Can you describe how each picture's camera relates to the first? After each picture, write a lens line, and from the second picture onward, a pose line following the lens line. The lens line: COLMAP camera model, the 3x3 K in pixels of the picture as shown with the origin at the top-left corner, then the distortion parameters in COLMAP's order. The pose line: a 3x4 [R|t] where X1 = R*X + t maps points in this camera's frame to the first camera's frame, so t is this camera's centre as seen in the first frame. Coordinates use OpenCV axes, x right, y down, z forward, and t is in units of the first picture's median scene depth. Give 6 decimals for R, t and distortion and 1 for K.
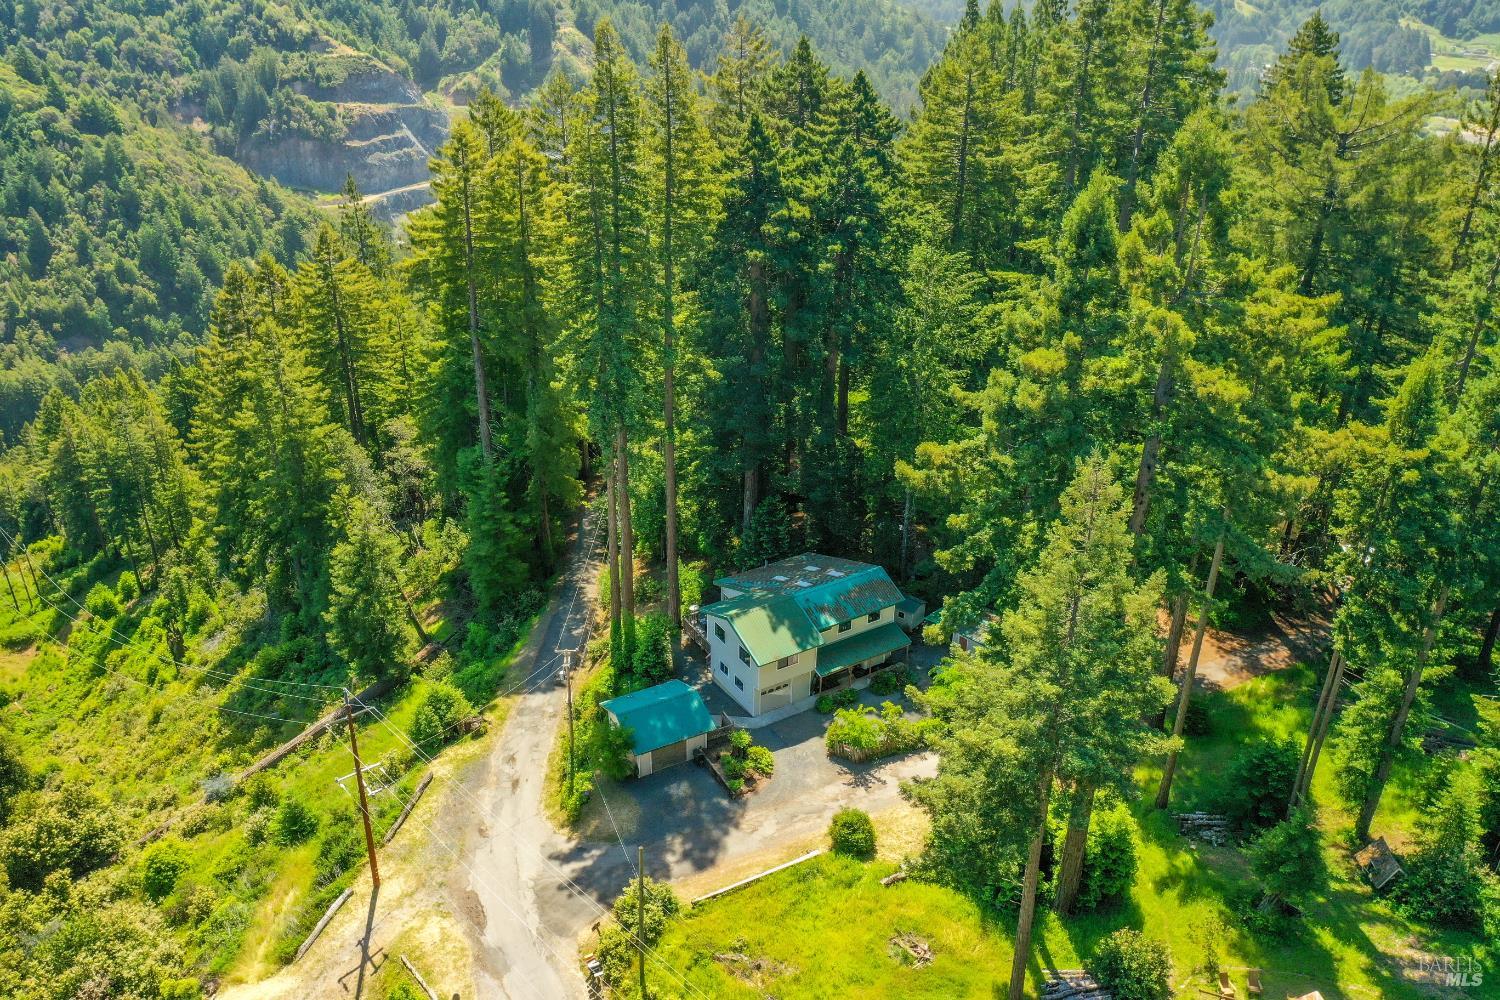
lens RADIAL K [[1189.1, 0, 750.0], [0, 1189.1, 502.9], [0, 0, 1]] dist [0.005927, 0.010028]
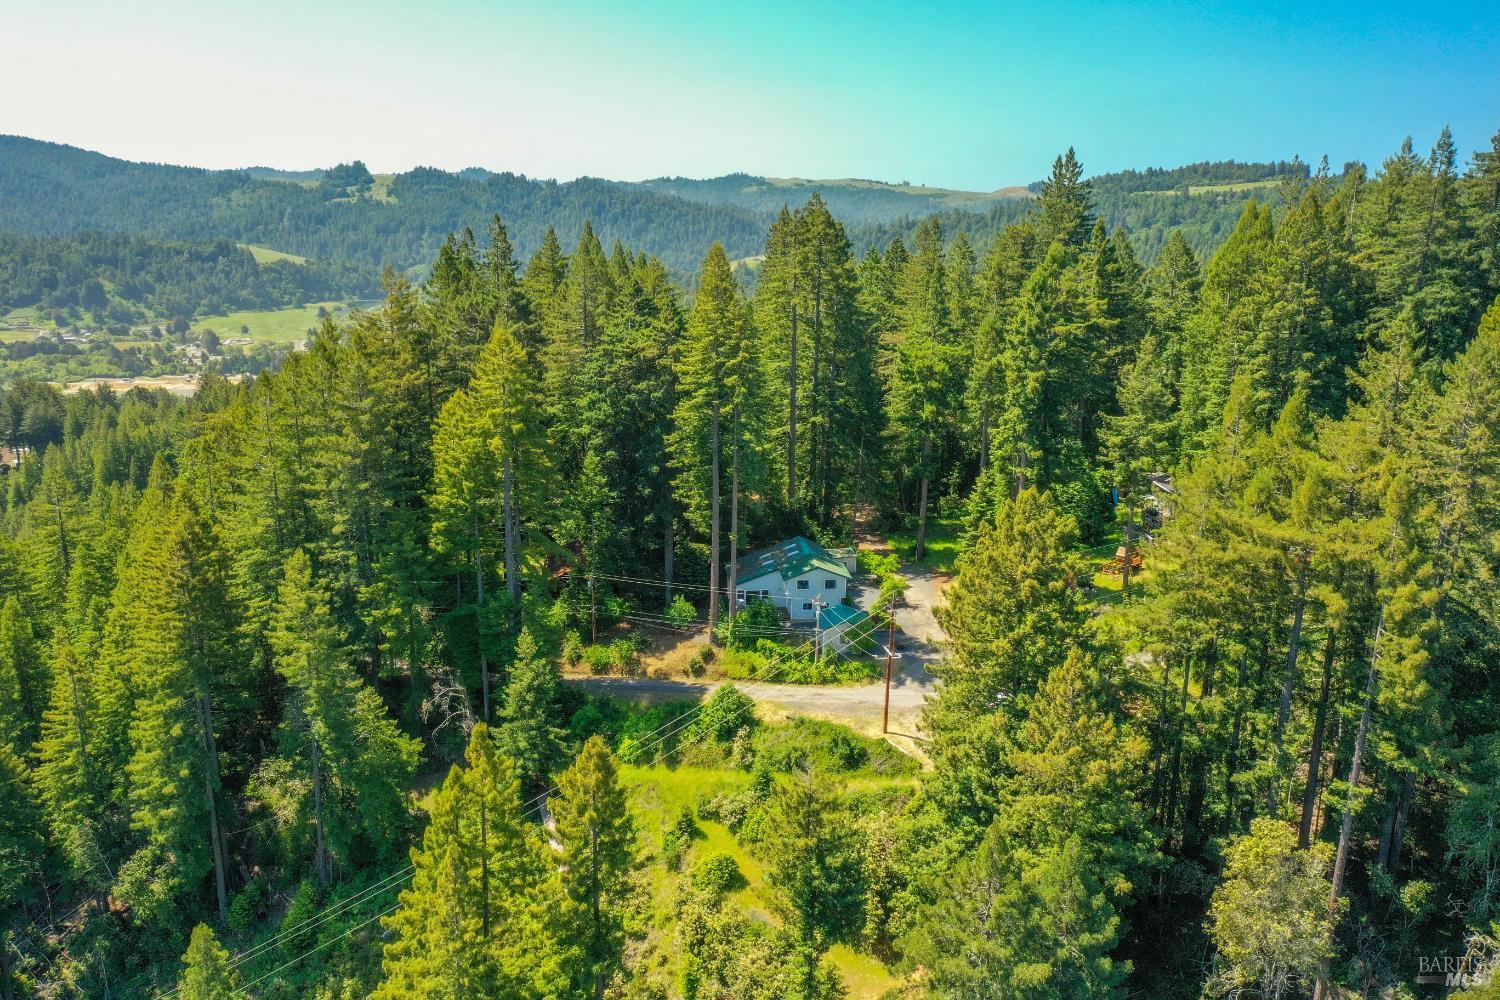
lens RADIAL K [[1189.1, 0, 759.5], [0, 1189.1, 497.4], [0, 0, 1]] dist [0.005927, 0.010028]
pose [[0.410787, -0.229572, 0.882355, -0.724634], [0.394858, 0.917107, 0.054784, -0.059218], [-0.821791, 0.325901, 0.467384, 0.105342]]
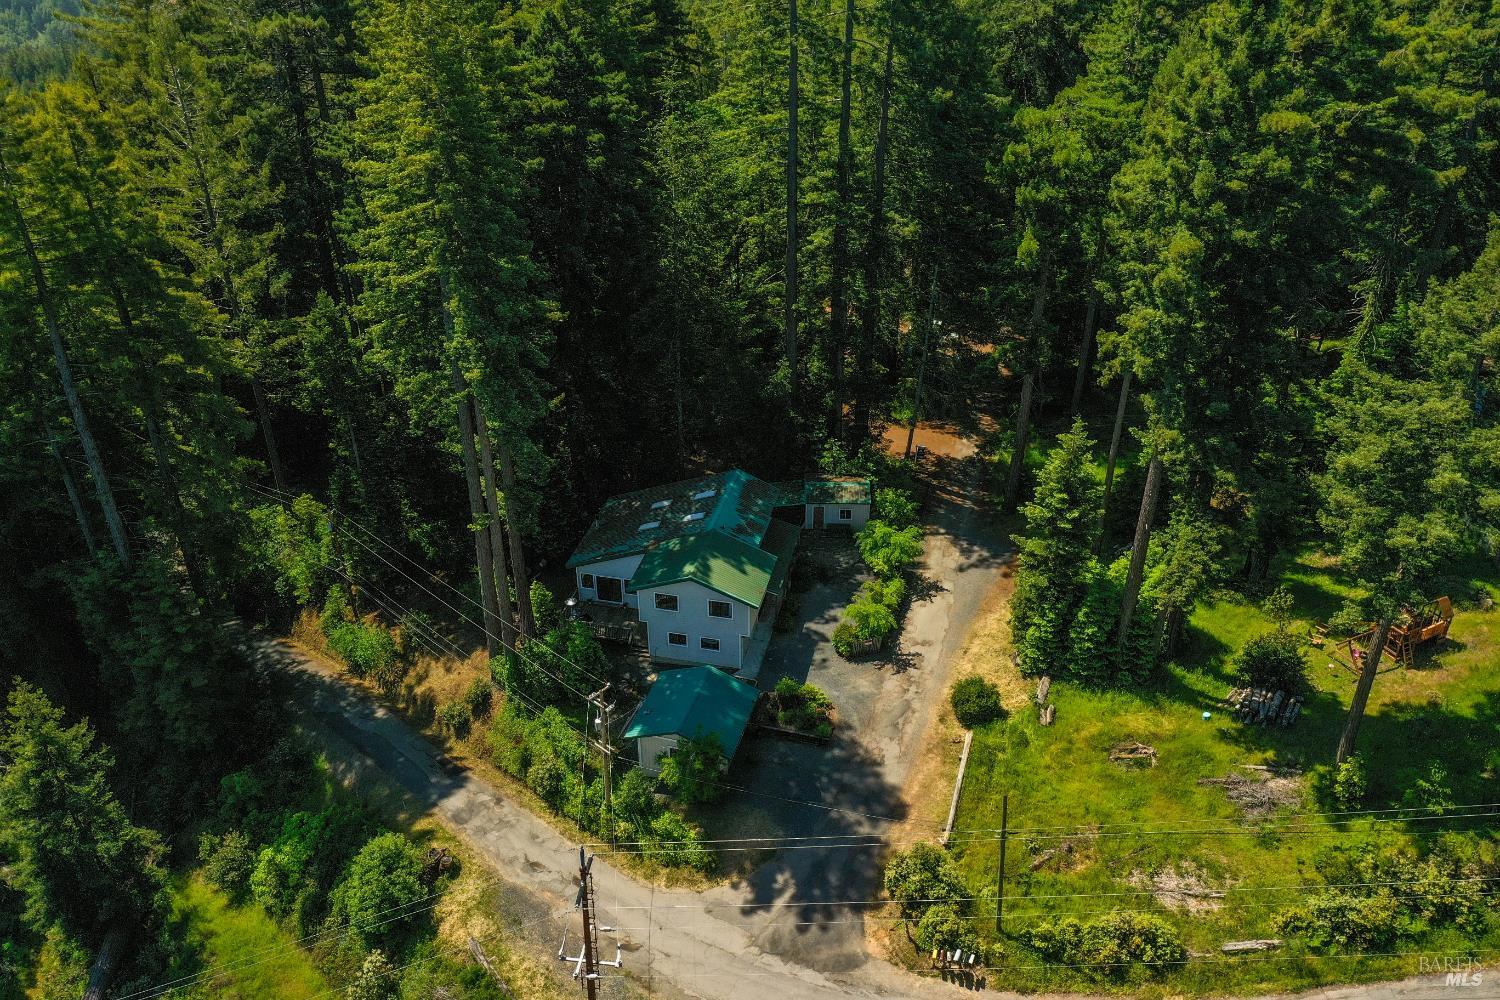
lens RADIAL K [[1189.1, 0, 745.9], [0, 1189.1, 489.0], [0, 0, 1]] dist [0.005927, 0.010028]
pose [[0.691326, -0.378471, 0.615490, -0.233082], [0.331486, 0.923035, 0.195255, -0.056695], [-0.642017, 0.069041, 0.763575, 0.141698]]
